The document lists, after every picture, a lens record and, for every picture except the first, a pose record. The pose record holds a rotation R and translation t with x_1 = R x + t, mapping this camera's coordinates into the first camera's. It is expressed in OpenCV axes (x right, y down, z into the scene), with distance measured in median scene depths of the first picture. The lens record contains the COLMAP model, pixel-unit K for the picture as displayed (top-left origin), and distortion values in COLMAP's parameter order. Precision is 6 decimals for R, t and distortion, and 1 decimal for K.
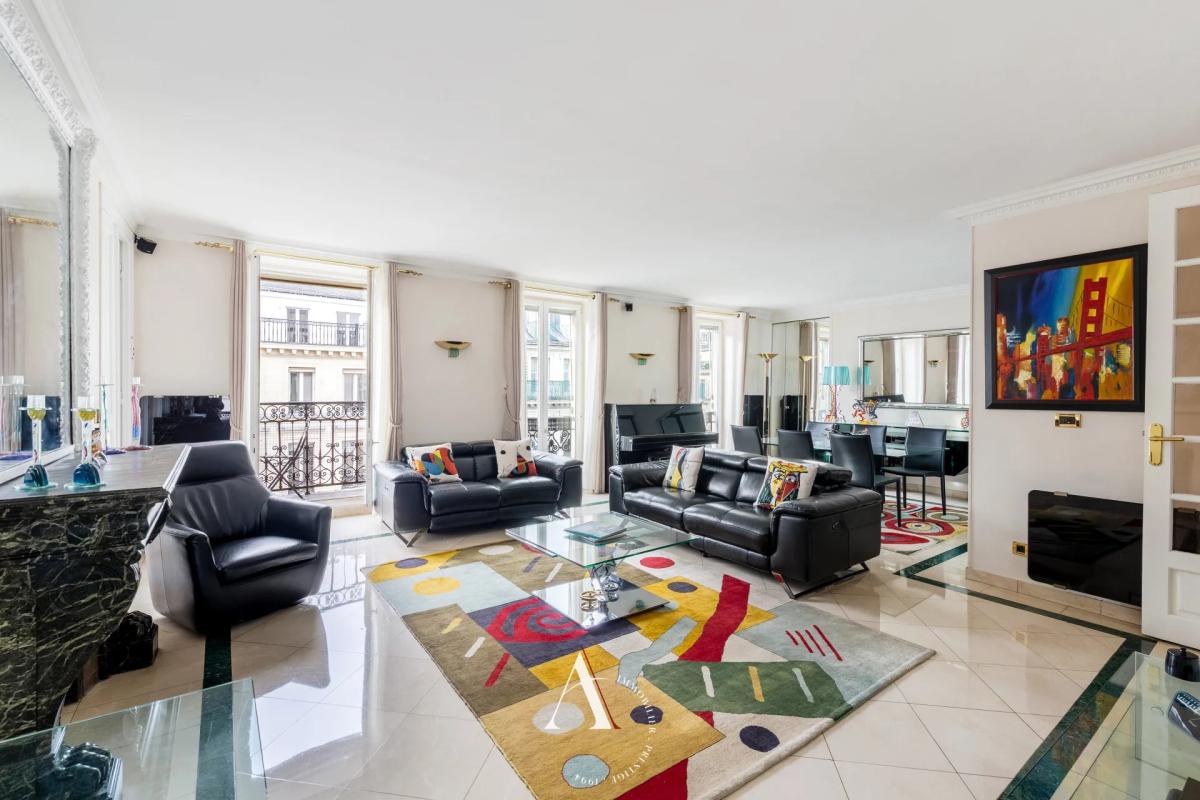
lens RADIAL K [[516.5, 0, 609.7], [0, 516.5, 390.4], [0, 0, 1]] dist [0.003185, -0.000143]
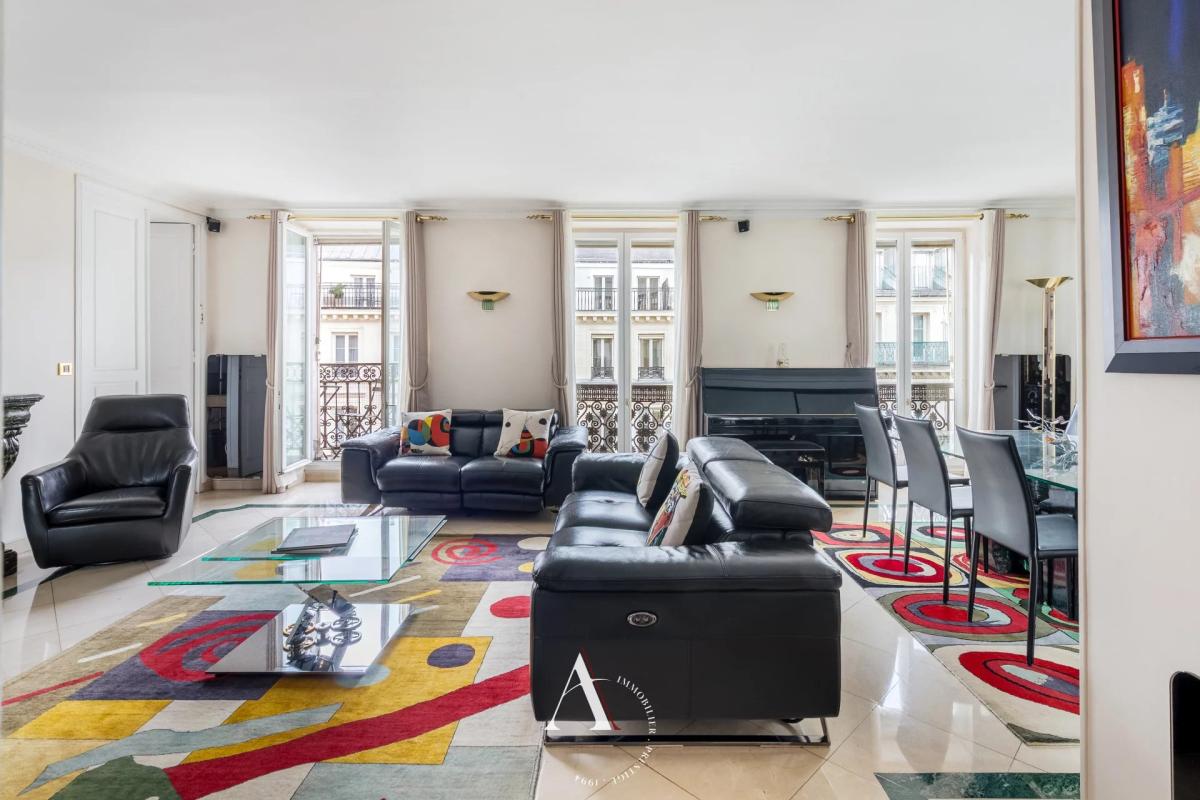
lens RADIAL K [[589.5, 0, 613.8], [0, 589.5, 347.3], [0, 0, 1]] dist [-0.003070, 0.001364]
pose [[0.809786, -0.015529, -0.586520, 0.509034], [0.005421, 0.999805, -0.018988, 0.019545], [0.586701, 0.012197, 0.809712, 0.385717]]
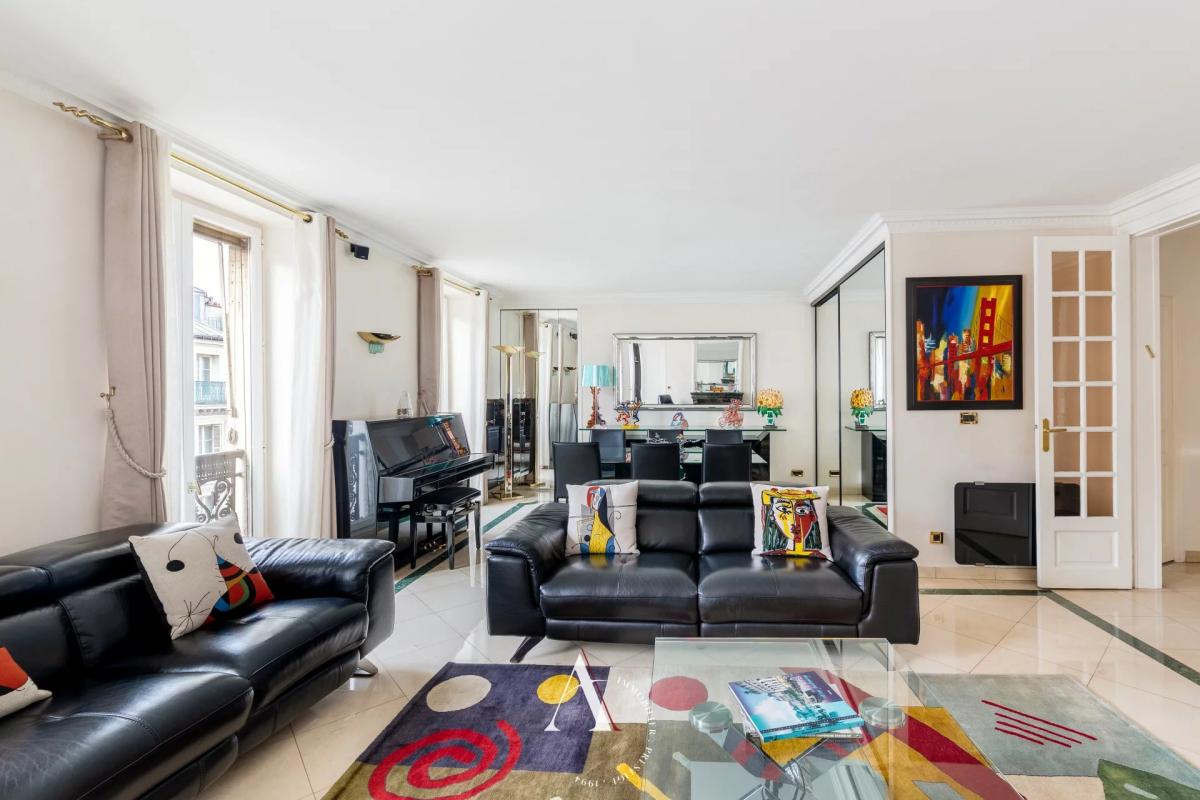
lens RADIAL K [[525.6, 0, 657.6], [0, 525.6, 392.3], [0, 0, 1]] dist [-0.004230, 0.001707]
pose [[0.631700, -0.008455, 0.775167, -0.304892], [0.006423, 0.999963, 0.005672, -0.007471], [-0.775187, 0.001396, 0.631731, 0.528519]]
